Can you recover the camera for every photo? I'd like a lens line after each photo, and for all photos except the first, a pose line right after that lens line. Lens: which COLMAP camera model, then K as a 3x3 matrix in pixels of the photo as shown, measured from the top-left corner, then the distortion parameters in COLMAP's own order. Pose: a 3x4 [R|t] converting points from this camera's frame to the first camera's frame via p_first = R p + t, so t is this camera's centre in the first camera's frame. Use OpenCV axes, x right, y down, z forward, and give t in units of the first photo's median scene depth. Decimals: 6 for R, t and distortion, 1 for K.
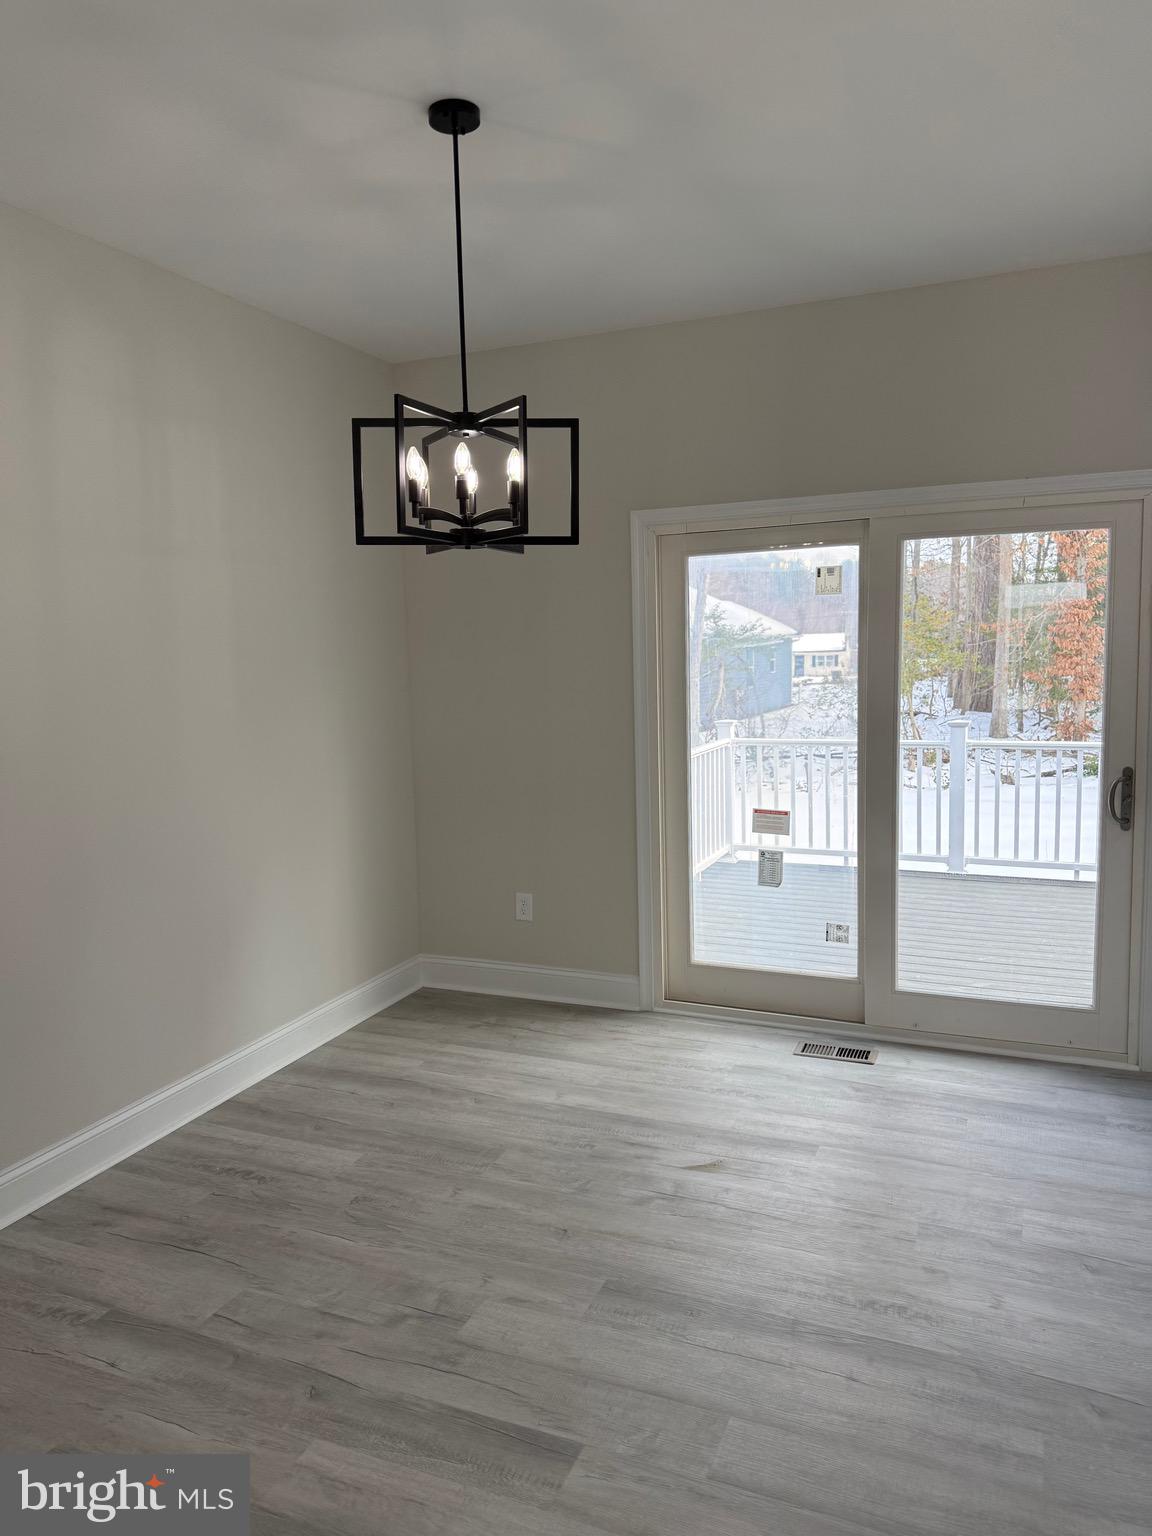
lens RADIAL K [[1081.0, 0, 548.1], [0, 1081.0, 764.7], [0, 0, 1]] dist [0.061371, -0.008124]
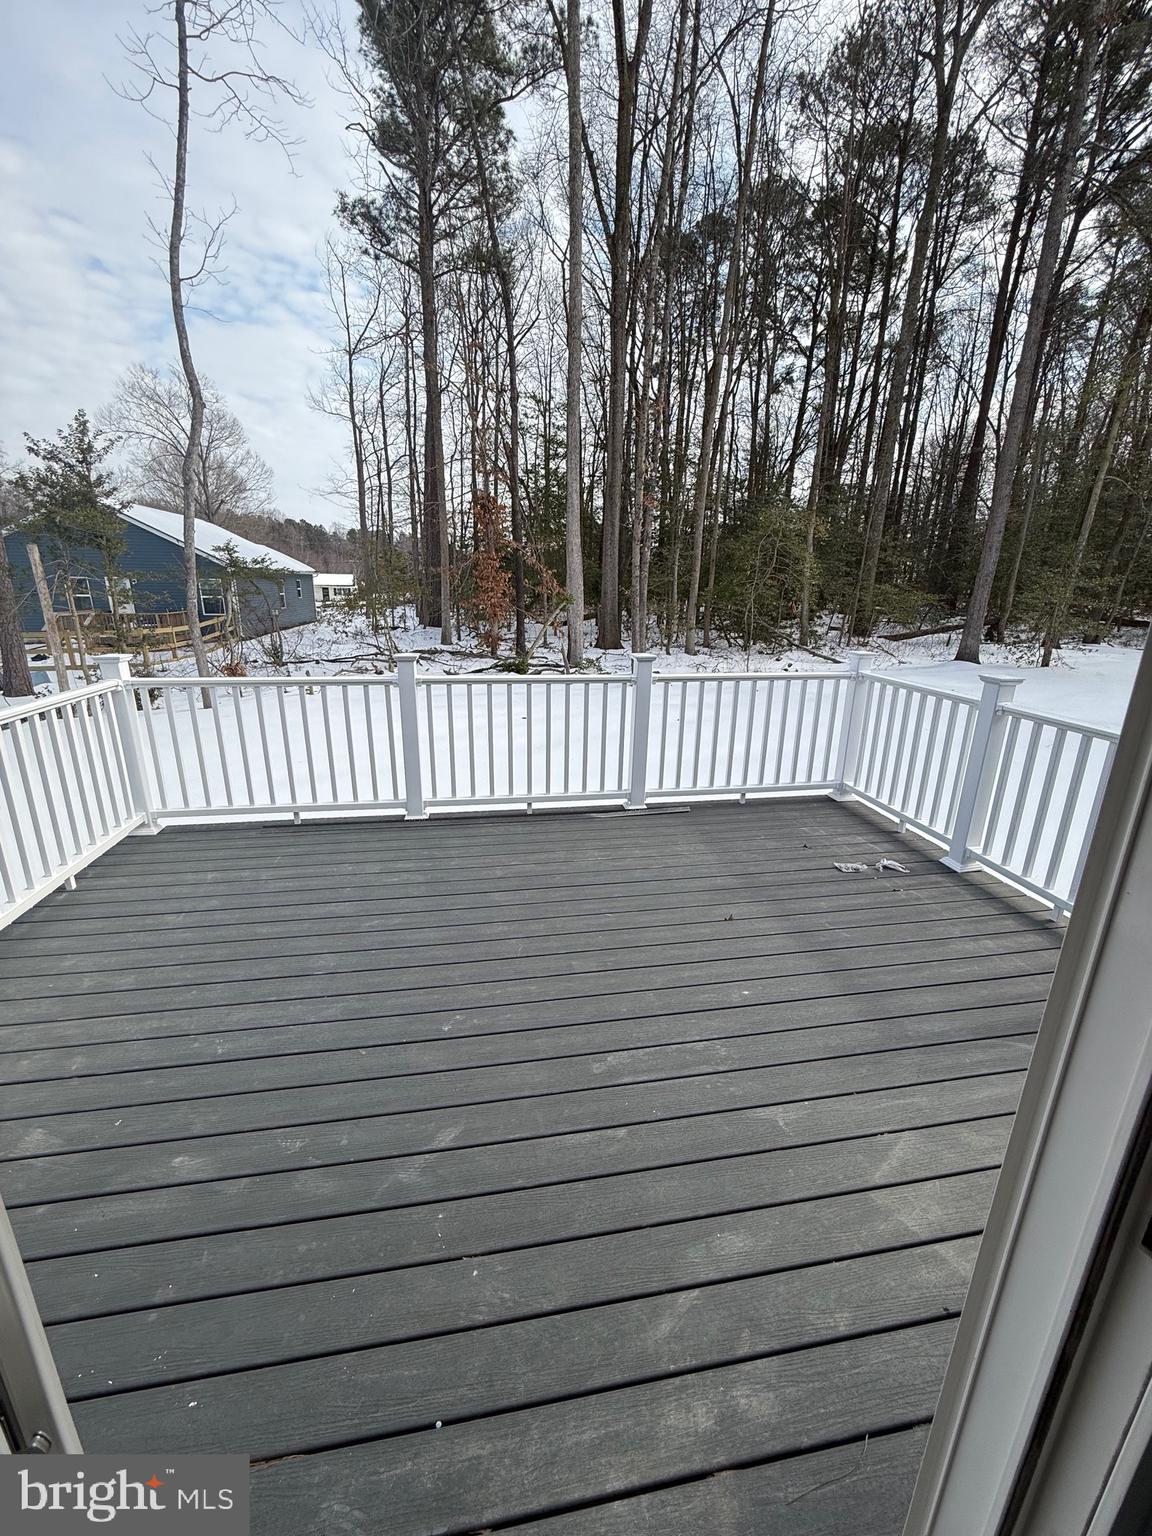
lens RADIAL K [[612.4, 0, 576.0], [0, 612.4, 768.0], [0, 0, 1]] dist [-0.002722, 0.000558]
pose [[0.828011, -0.124166, 0.546791, 0.068940], [0.022948, 0.981860, 0.188212, -0.013202], [-0.560242, -0.143294, 0.815840, 0.167262]]
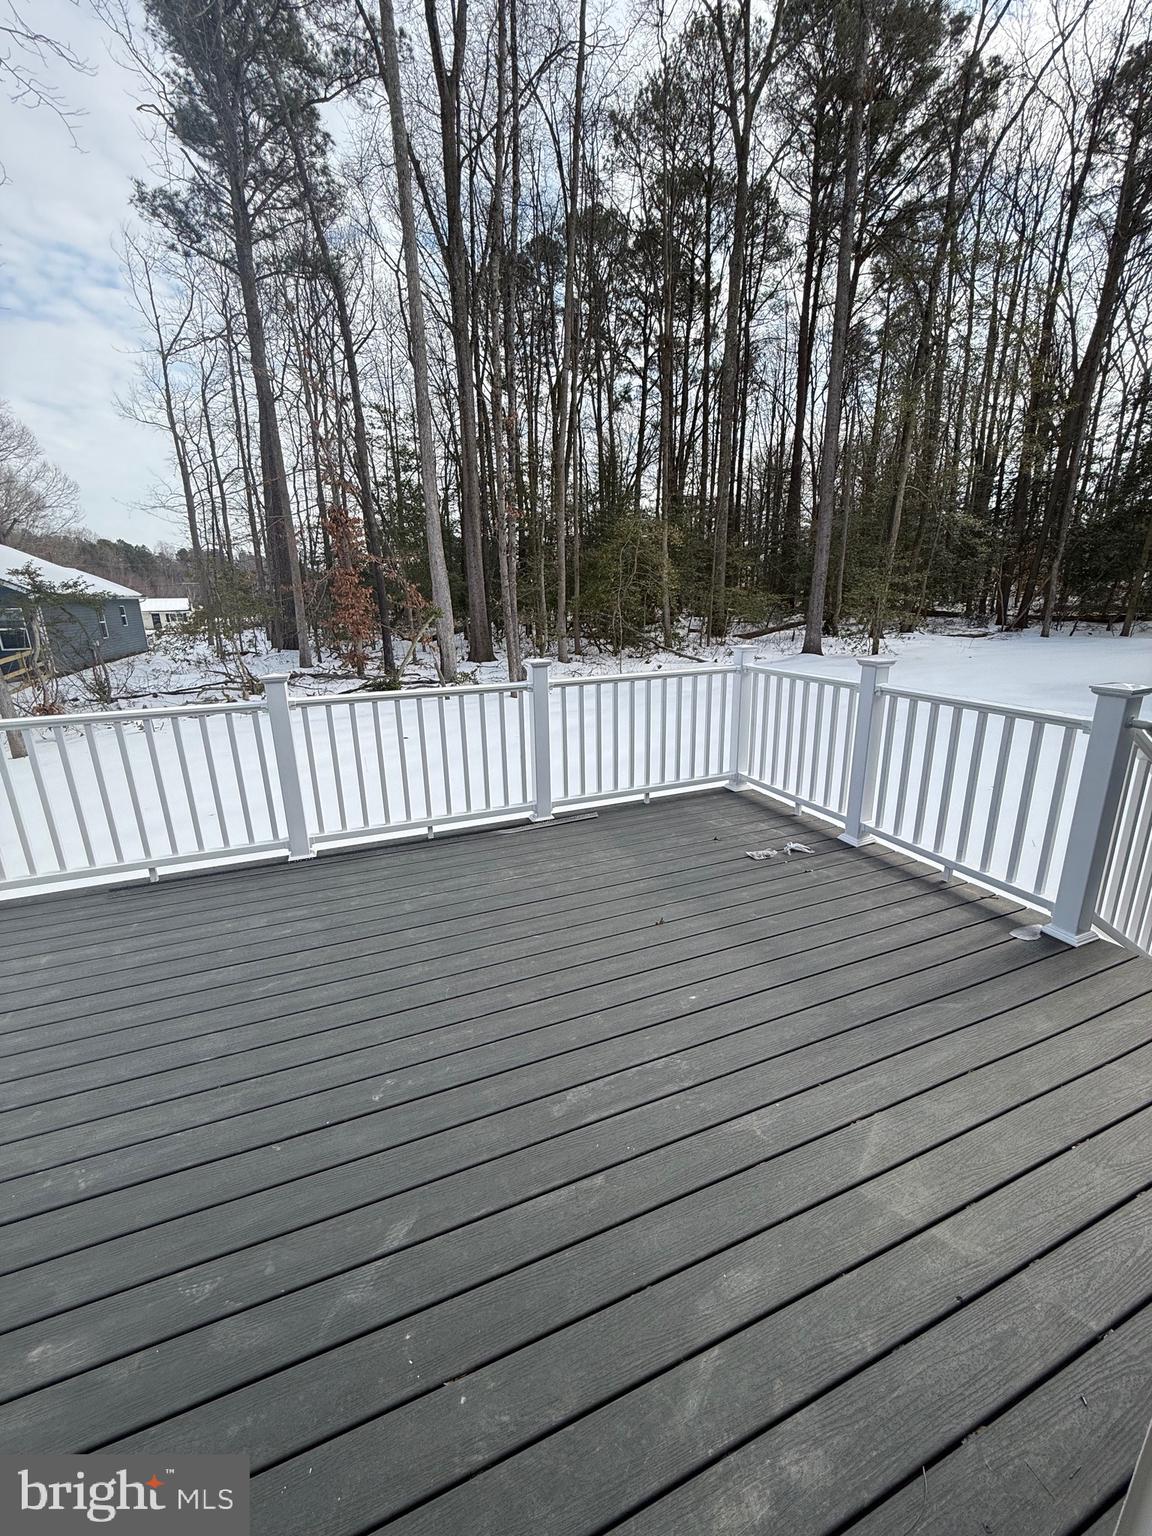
lens RADIAL K [[612.4, 0, 576.0], [0, 612.4, 768.0], [0, 0, 1]] dist [-0.002722, 0.000558]
pose [[0.690432, -0.184442, 0.699489, 0.068483], [0.080271, 0.980512, 0.179310, -0.011901], [-0.718930, -0.067652, 0.691783, 0.177584]]
